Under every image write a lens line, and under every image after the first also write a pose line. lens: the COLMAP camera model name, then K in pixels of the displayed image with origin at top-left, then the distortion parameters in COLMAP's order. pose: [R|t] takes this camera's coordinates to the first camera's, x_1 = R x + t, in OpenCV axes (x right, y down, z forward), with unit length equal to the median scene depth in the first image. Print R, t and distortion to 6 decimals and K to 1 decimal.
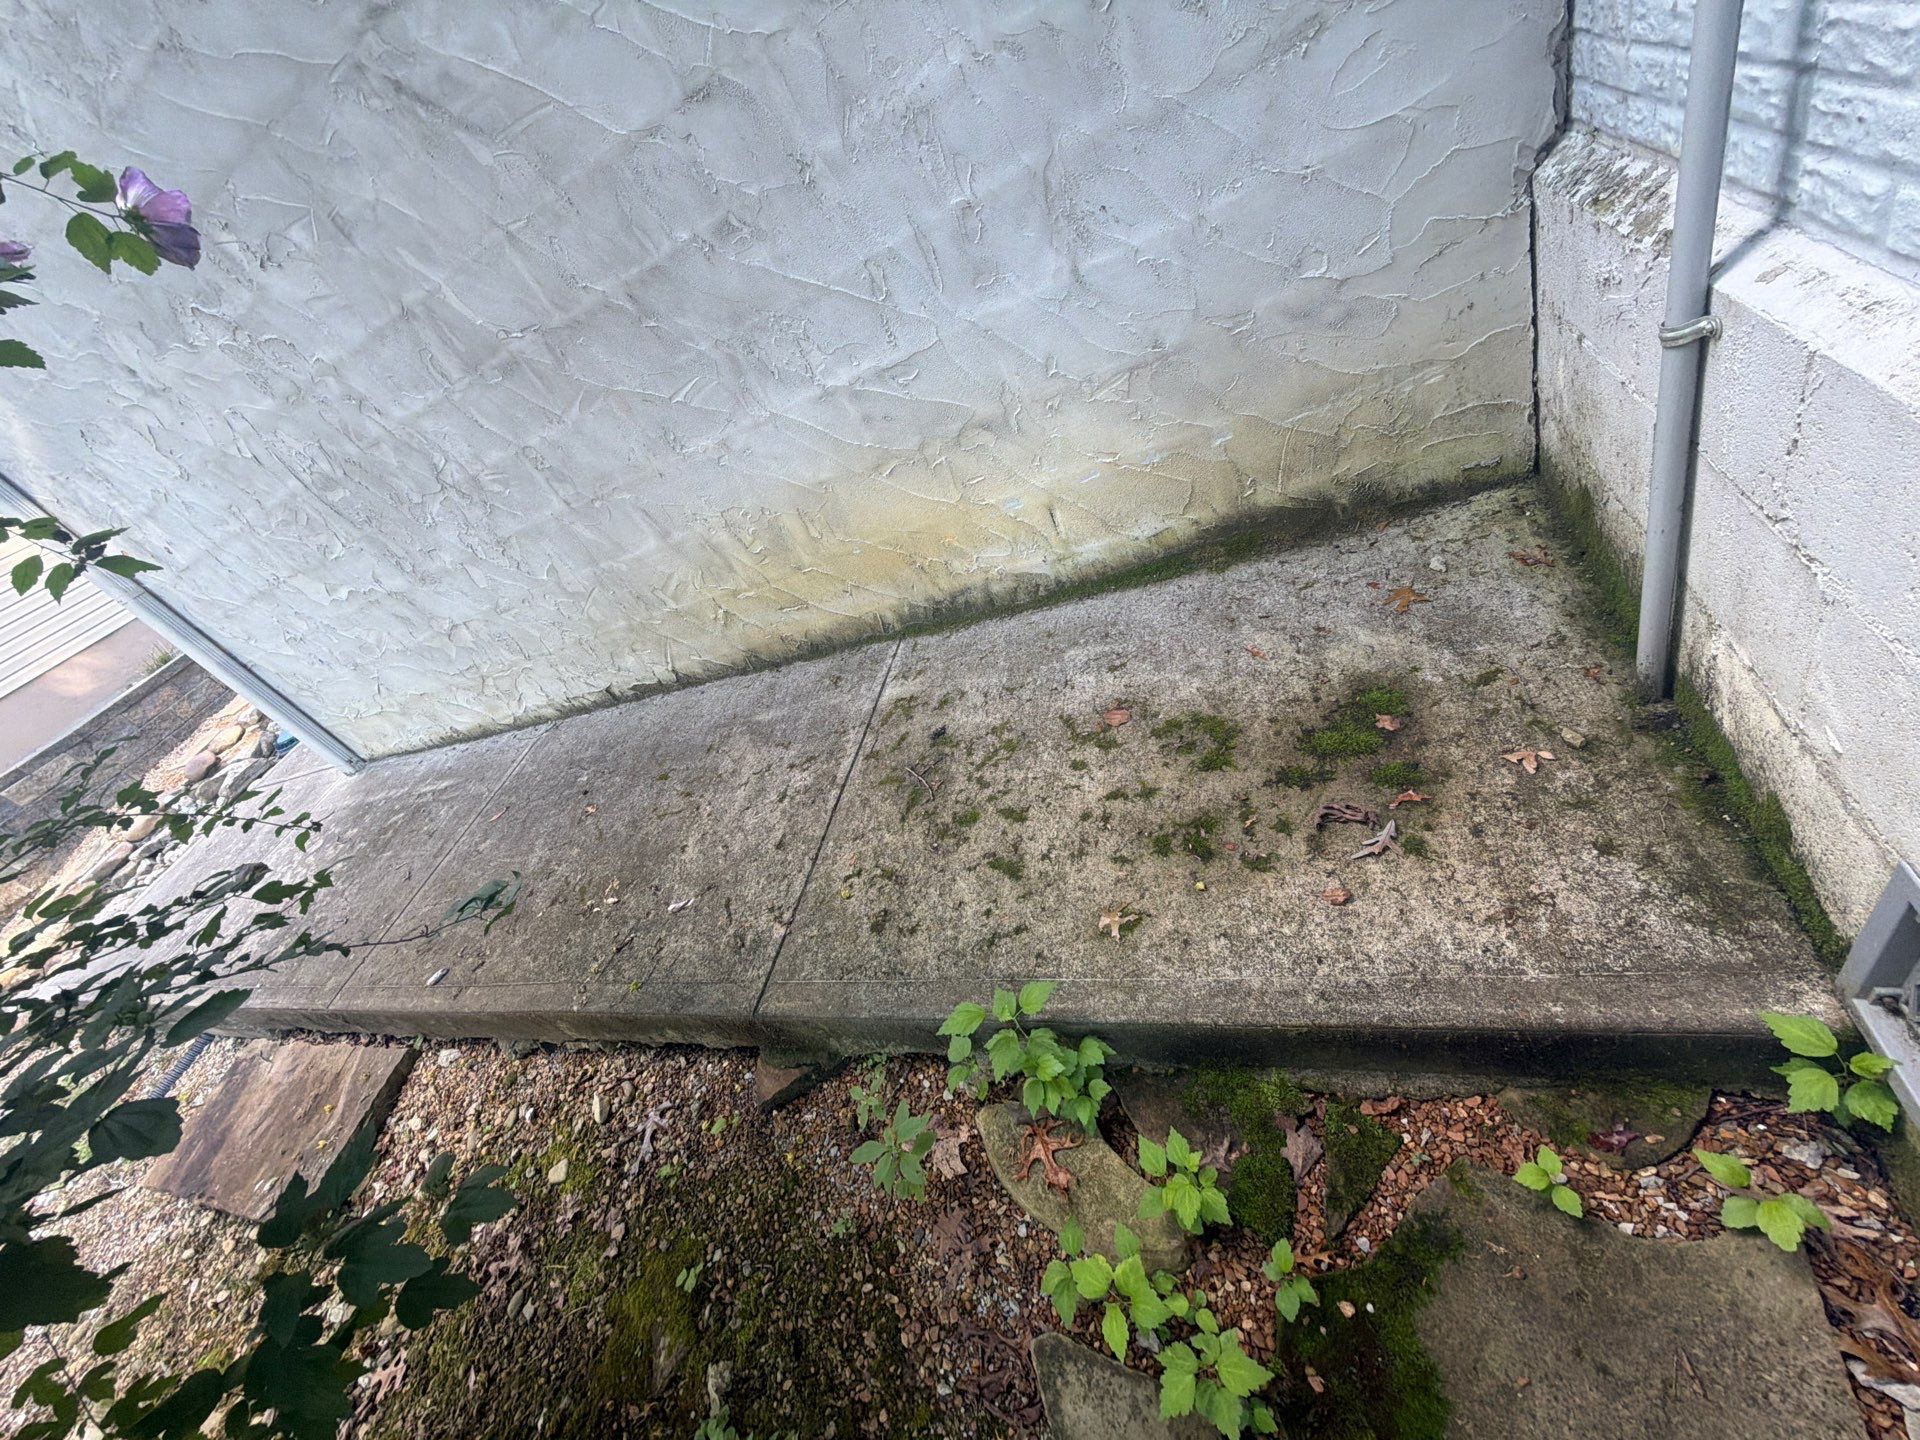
lens RADIAL K [[764.9, 0, 962.5], [0, 764.9, 716.1], [0, 0, 1]] dist [0.000670, 0.000366]
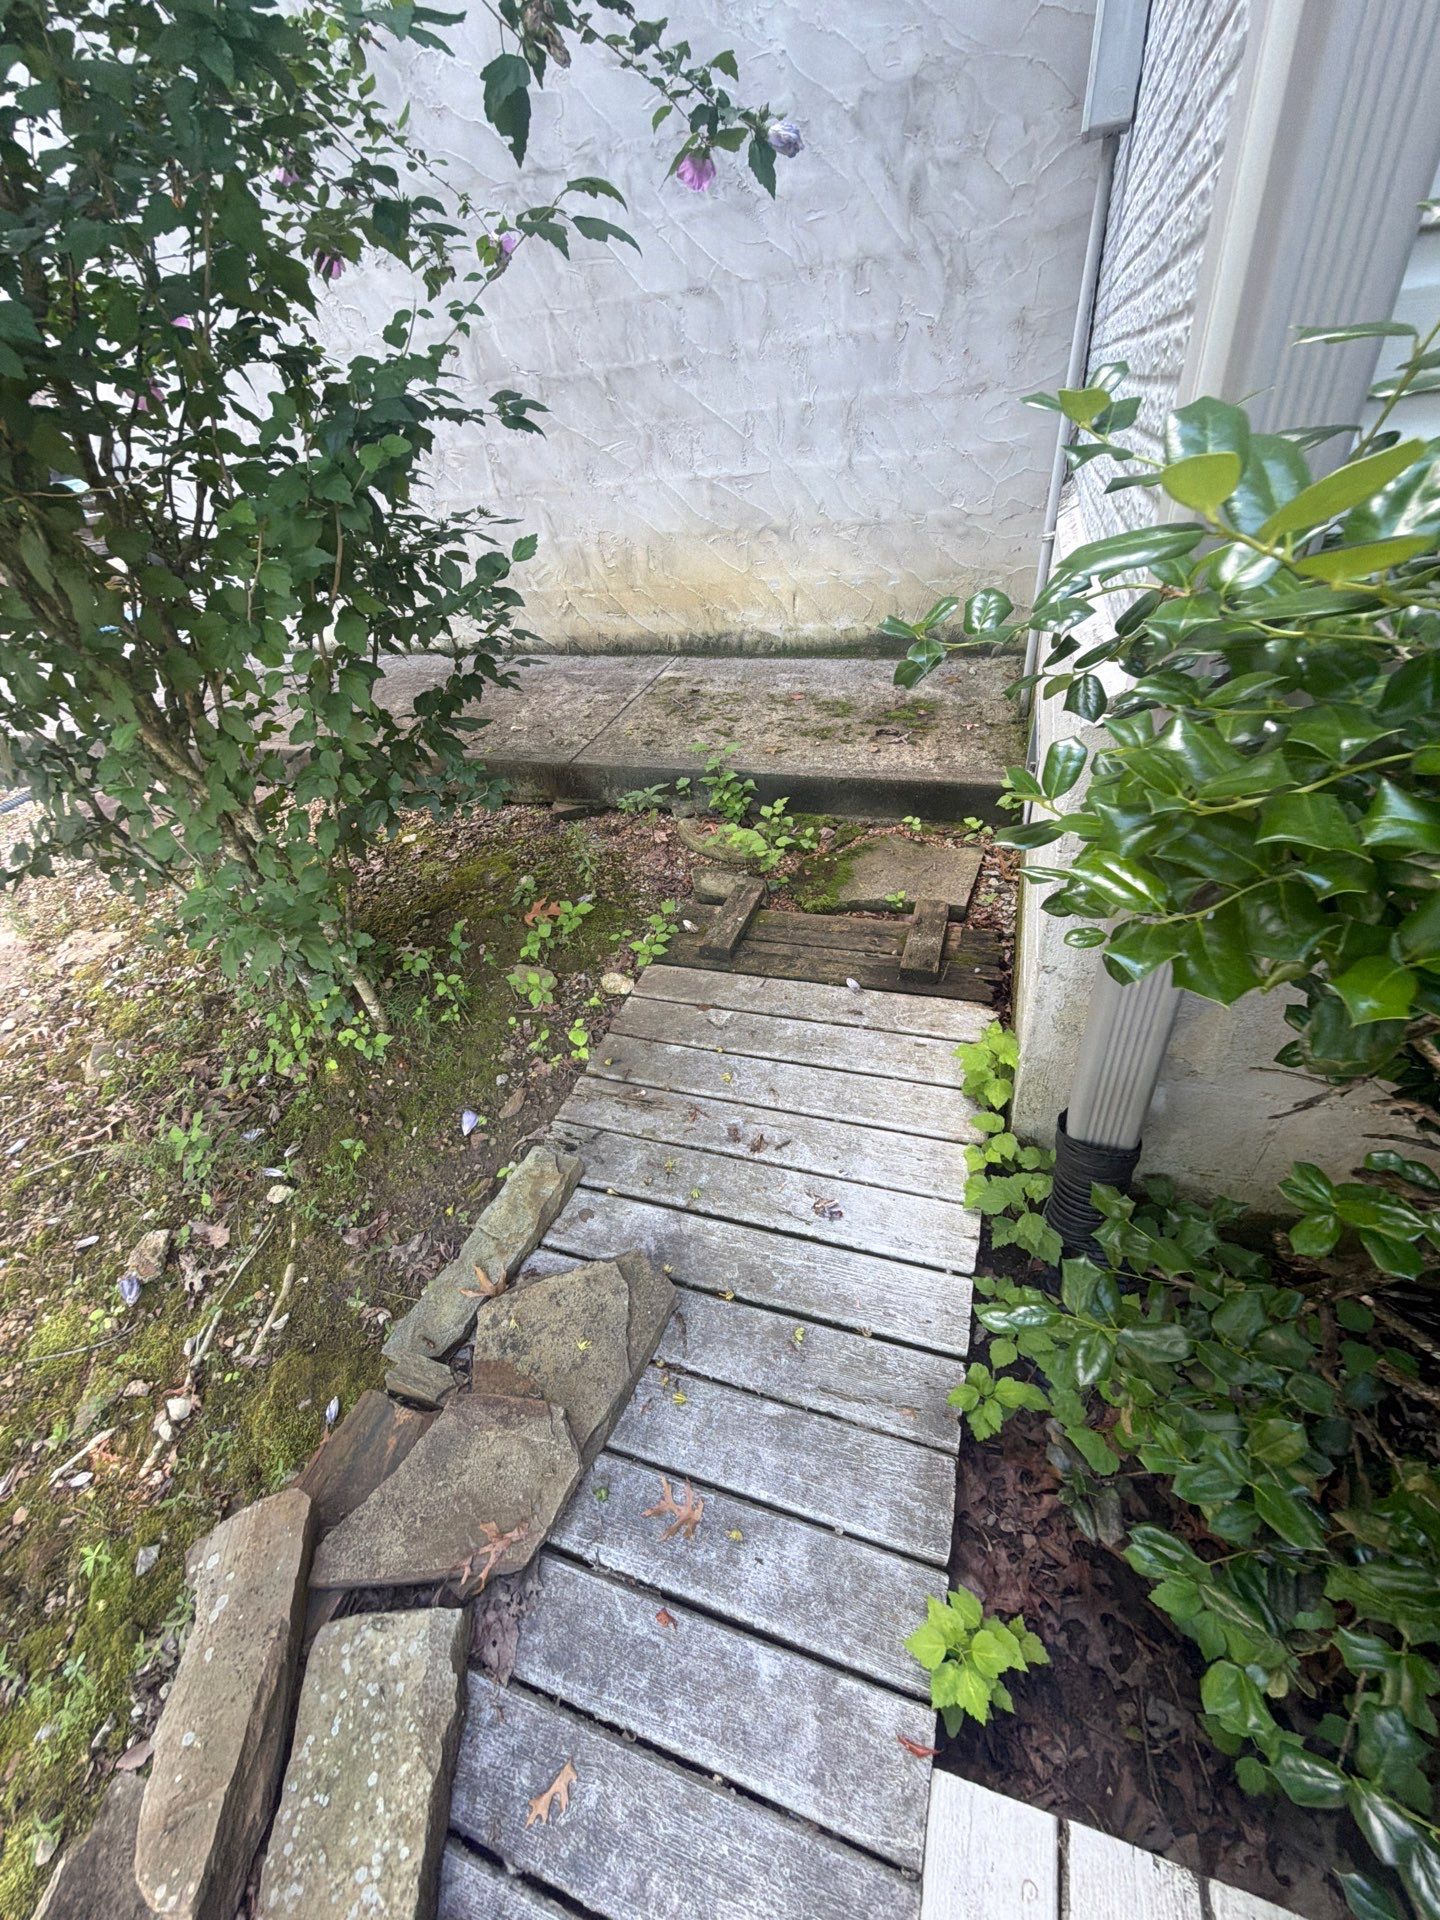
lens RADIAL K [[764.9, 0, 721.4], [0, 764.9, 959.9], [0, 0, 1]] dist [0.000670, 0.000366]
pose [[0.939488, 0.307984, 0.150025, -0.054916], [-0.305646, 0.951347, -0.038985, 0.749358], [-0.154733, -0.009228, 0.987913, -0.821757]]
